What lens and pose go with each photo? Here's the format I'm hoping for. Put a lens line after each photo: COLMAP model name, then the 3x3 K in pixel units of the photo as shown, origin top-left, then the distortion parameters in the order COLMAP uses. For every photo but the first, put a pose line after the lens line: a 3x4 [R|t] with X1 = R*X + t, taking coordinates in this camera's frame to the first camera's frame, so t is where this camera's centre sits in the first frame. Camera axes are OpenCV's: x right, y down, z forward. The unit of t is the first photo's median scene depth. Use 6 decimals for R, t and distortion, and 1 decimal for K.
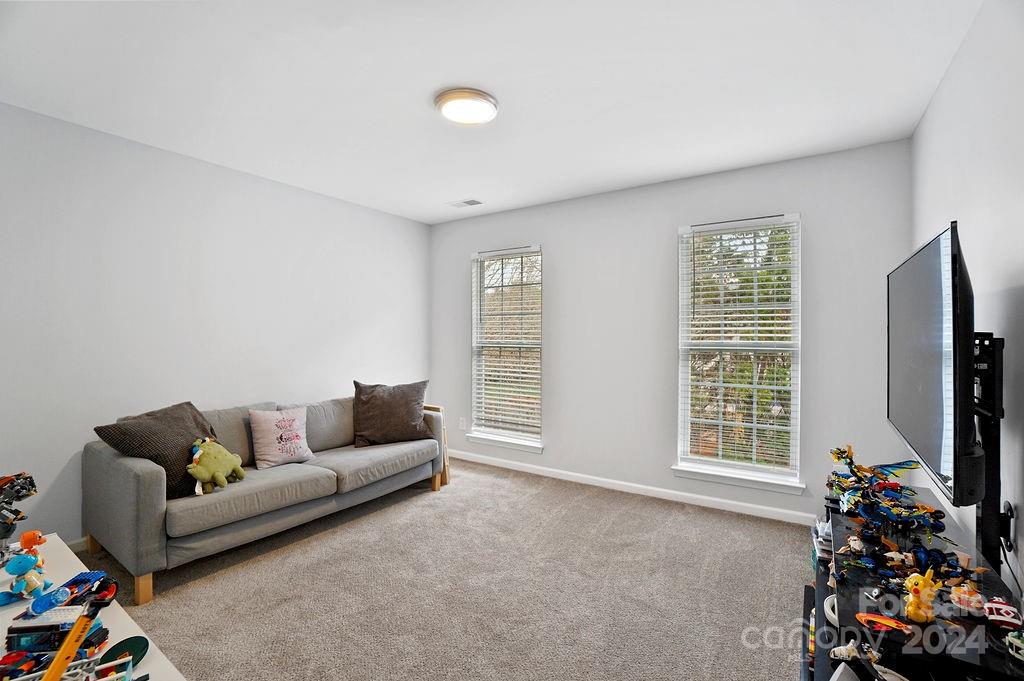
lens RADIAL K [[450.9, 0, 507.6], [0, 450.9, 339.1], [0, 0, 1]] dist [-0.067212, 0.025905]
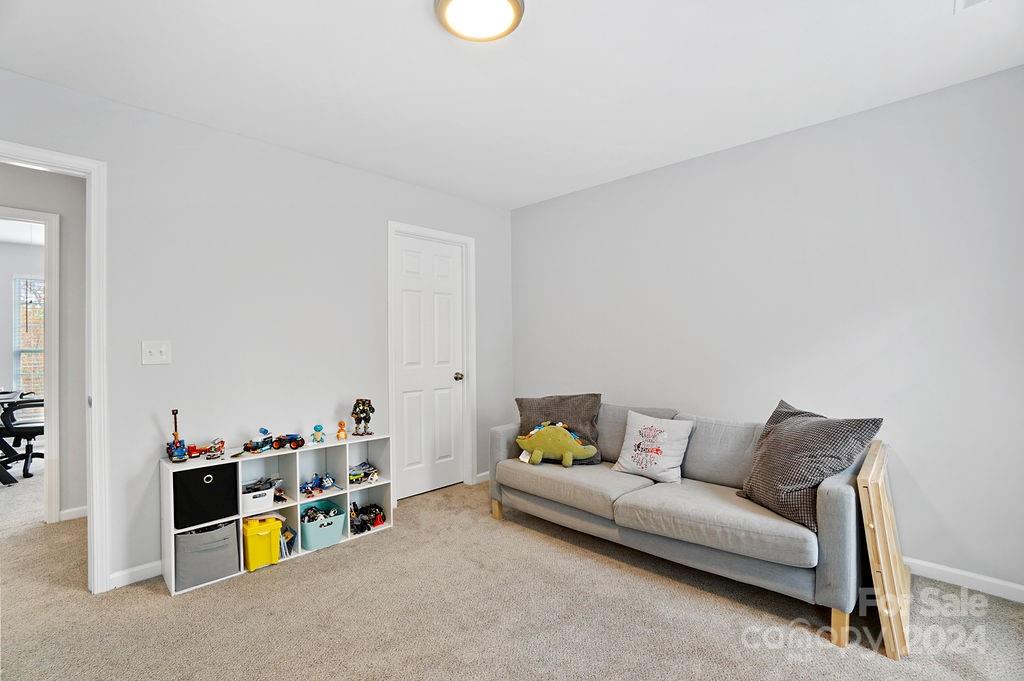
lens RADIAL K [[450.9, 0, 507.6], [0, 450.9, 339.1], [0, 0, 1]] dist [-0.067212, 0.025905]
pose [[-0.172727, -0.012488, -0.984891, 0.458557], [0.013088, 0.999802, -0.014972, 0.010899], [0.984883, -0.015477, -0.172529, 0.897325]]
